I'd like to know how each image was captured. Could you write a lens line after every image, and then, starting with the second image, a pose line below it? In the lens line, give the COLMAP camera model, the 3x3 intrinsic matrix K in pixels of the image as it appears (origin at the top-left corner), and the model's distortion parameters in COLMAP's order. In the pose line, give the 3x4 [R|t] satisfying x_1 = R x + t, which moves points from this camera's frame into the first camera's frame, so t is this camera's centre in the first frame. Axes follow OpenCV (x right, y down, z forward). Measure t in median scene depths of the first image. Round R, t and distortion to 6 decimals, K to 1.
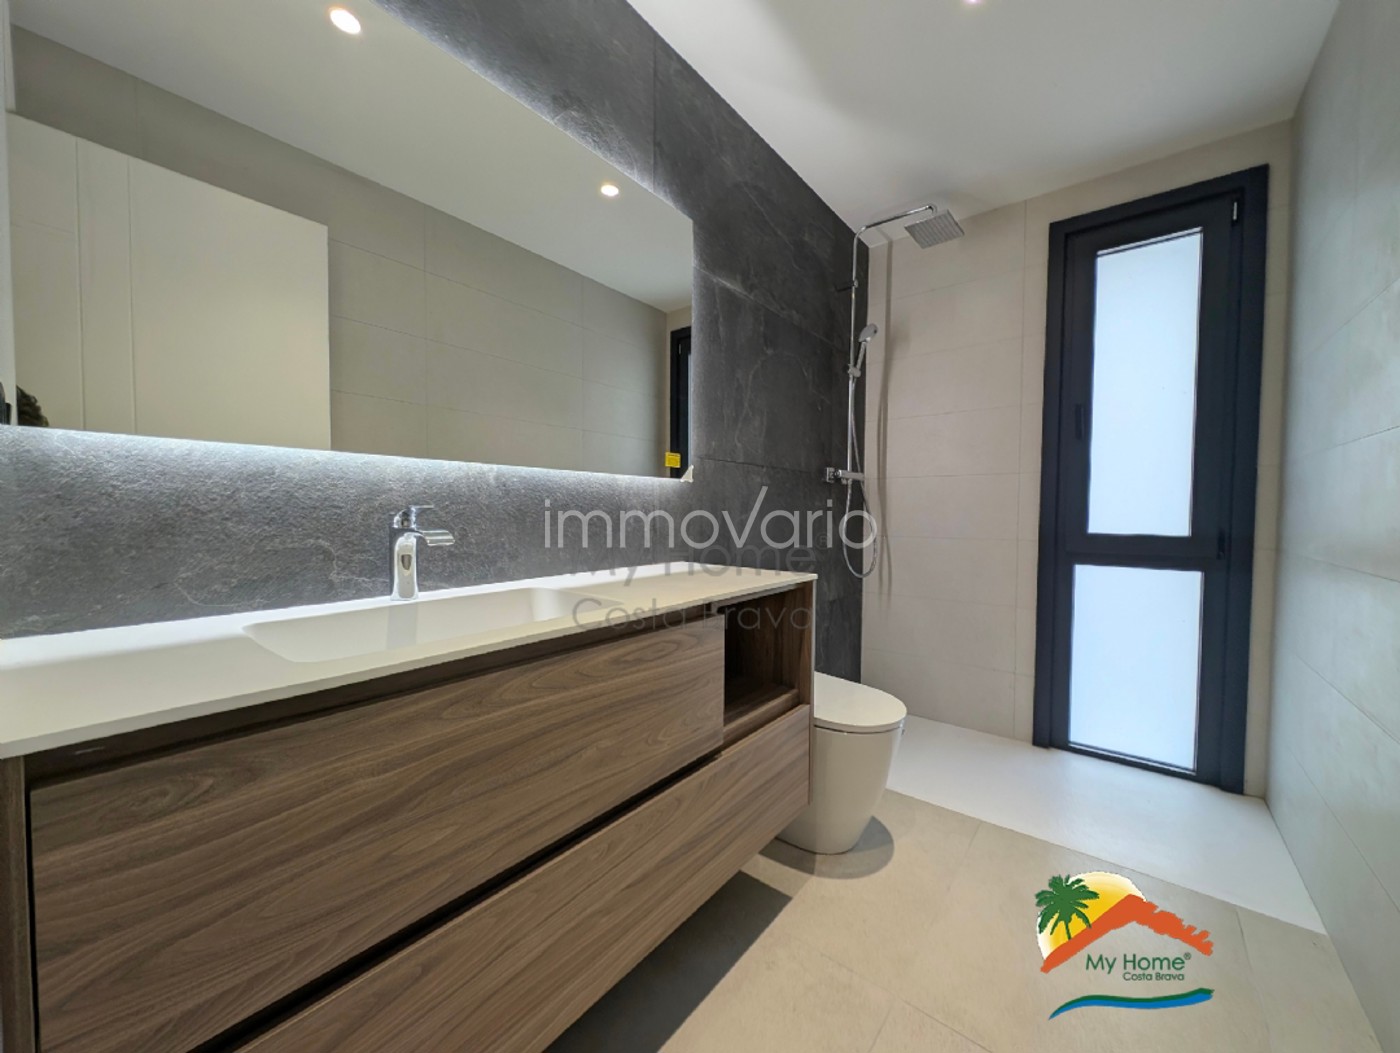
lens RADIAL K [[530.8, 0, 697.7], [0, 530.8, 527.5], [0, 0, 1]] dist [0.000900, -0.000010]
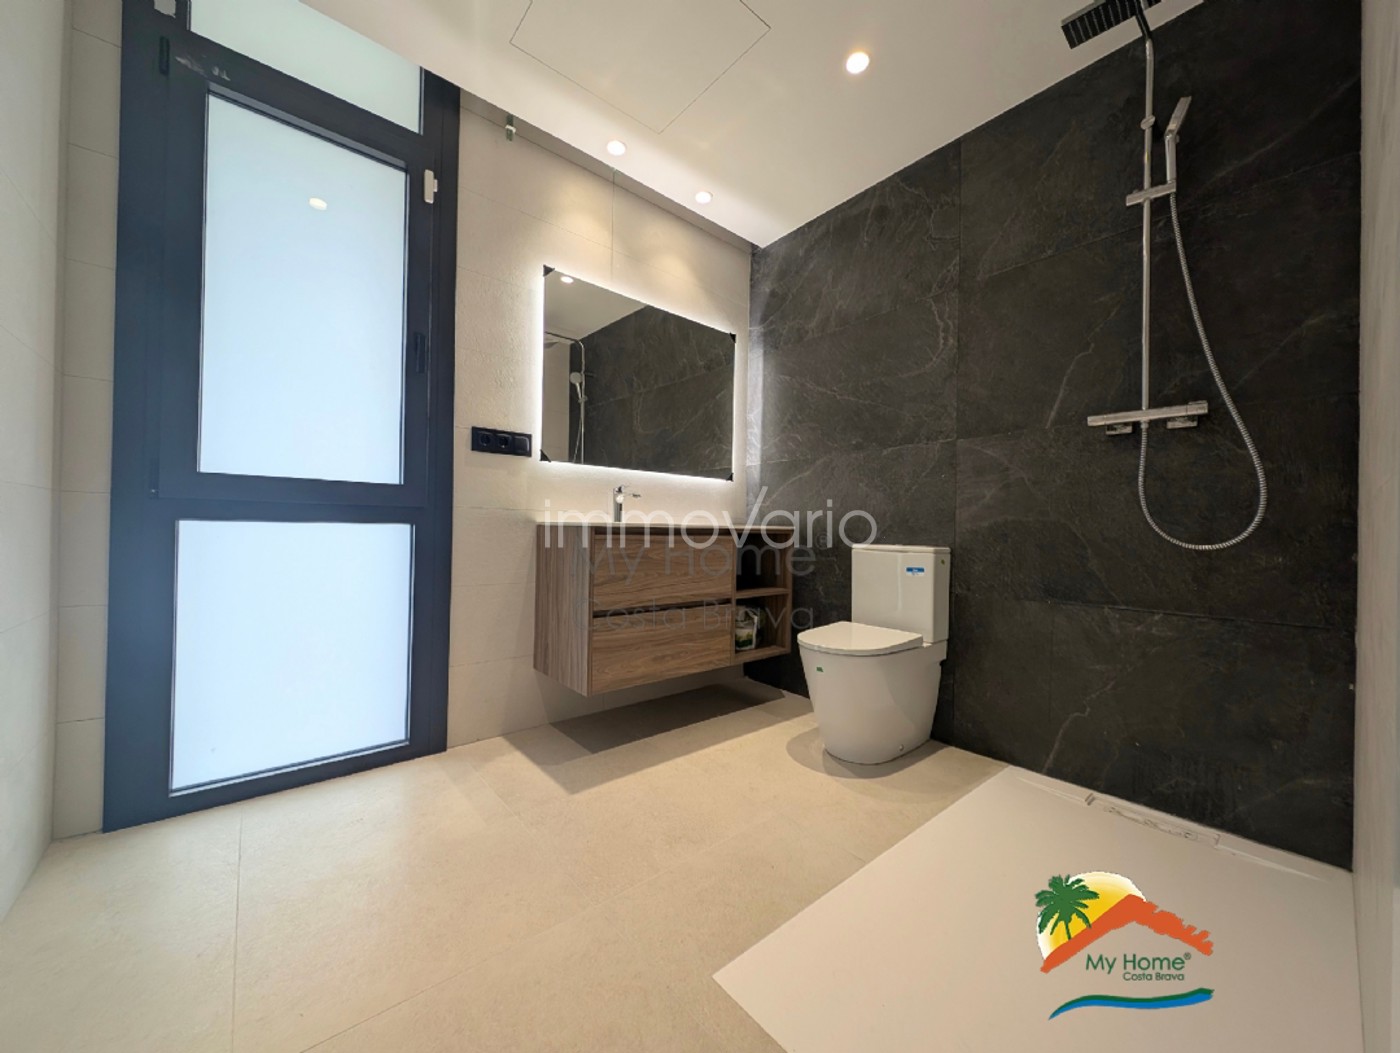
lens RADIAL K [[530.8, 0, 697.7], [0, 530.8, 527.5], [0, 0, 1]] dist [0.000900, -0.000010]
pose [[0.178607, -0.004090, 0.983912, 0.364750], [0.033757, 0.999428, -0.001973, 0.209854], [-0.983341, 0.033567, 0.178643, 0.514235]]
